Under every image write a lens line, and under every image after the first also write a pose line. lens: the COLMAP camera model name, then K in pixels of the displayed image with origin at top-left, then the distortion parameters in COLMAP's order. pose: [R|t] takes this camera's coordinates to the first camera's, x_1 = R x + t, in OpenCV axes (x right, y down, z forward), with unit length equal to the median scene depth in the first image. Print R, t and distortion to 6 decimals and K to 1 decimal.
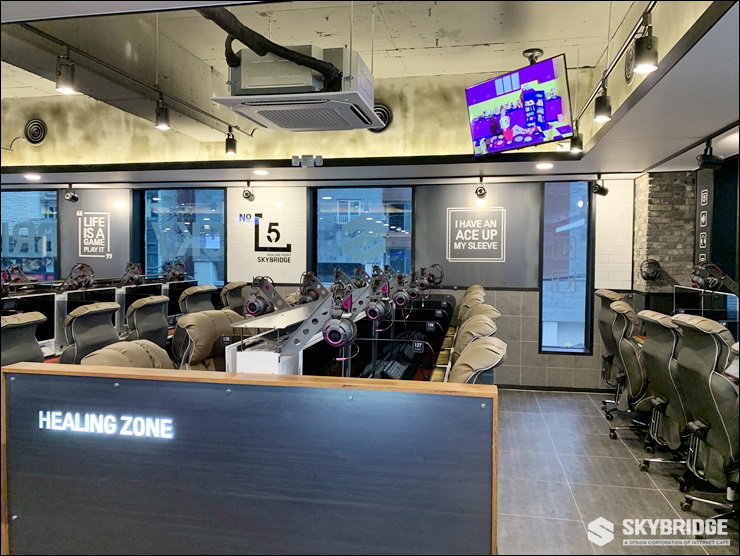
lens RADIAL K [[569.4, 0, 370.0], [0, 569.4, 278.0], [0, 0, 1]] dist [0.003700, -0.001428]
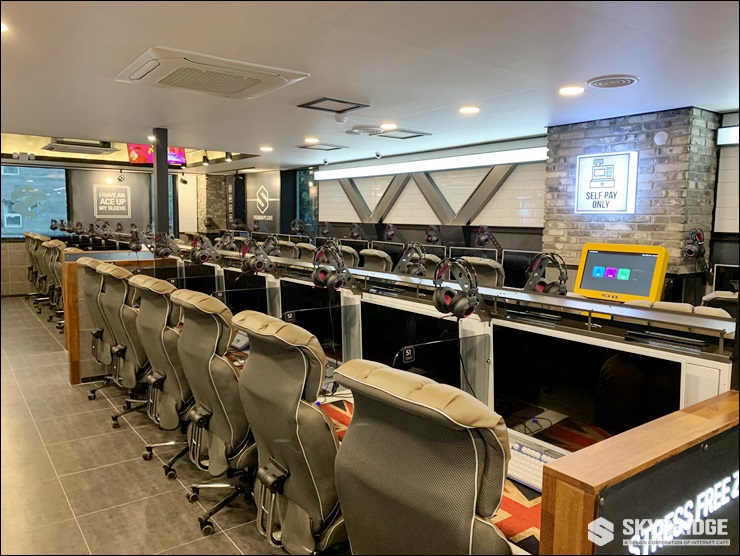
lens RADIAL K [[569.4, 0, 370.0], [0, 569.4, 278.0], [0, 0, 1]] dist [0.003700, -0.001428]
pose [[0.668065, -0.077181, 0.740089, -0.578672], [0.013875, 0.995725, 0.091316, 0.006556], [-0.743974, -0.050736, 0.666280, -0.721082]]
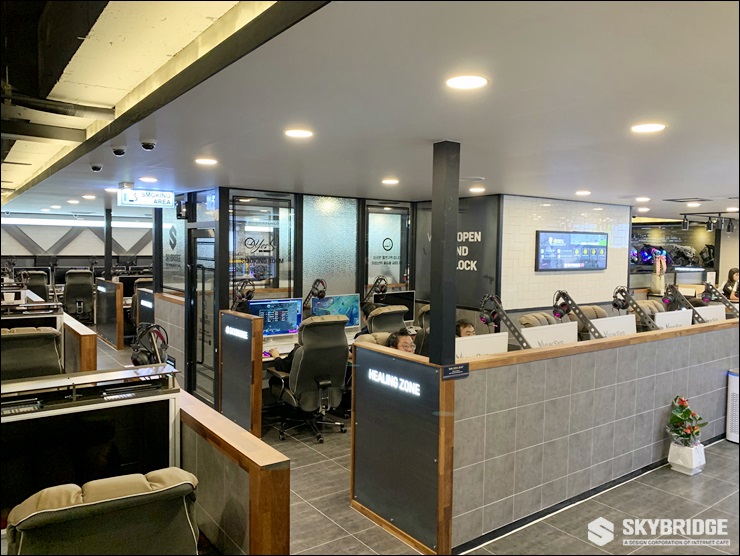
lens RADIAL K [[569.4, 0, 370.0], [0, 569.4, 278.0], [0, 0, 1]] dist [0.003700, -0.001428]
pose [[-0.742505, -0.061188, 0.667040, -1.692550], [-0.003207, 0.996132, 0.087806, -0.096492], [-0.669833, 0.063058, -0.739829, 0.783404]]
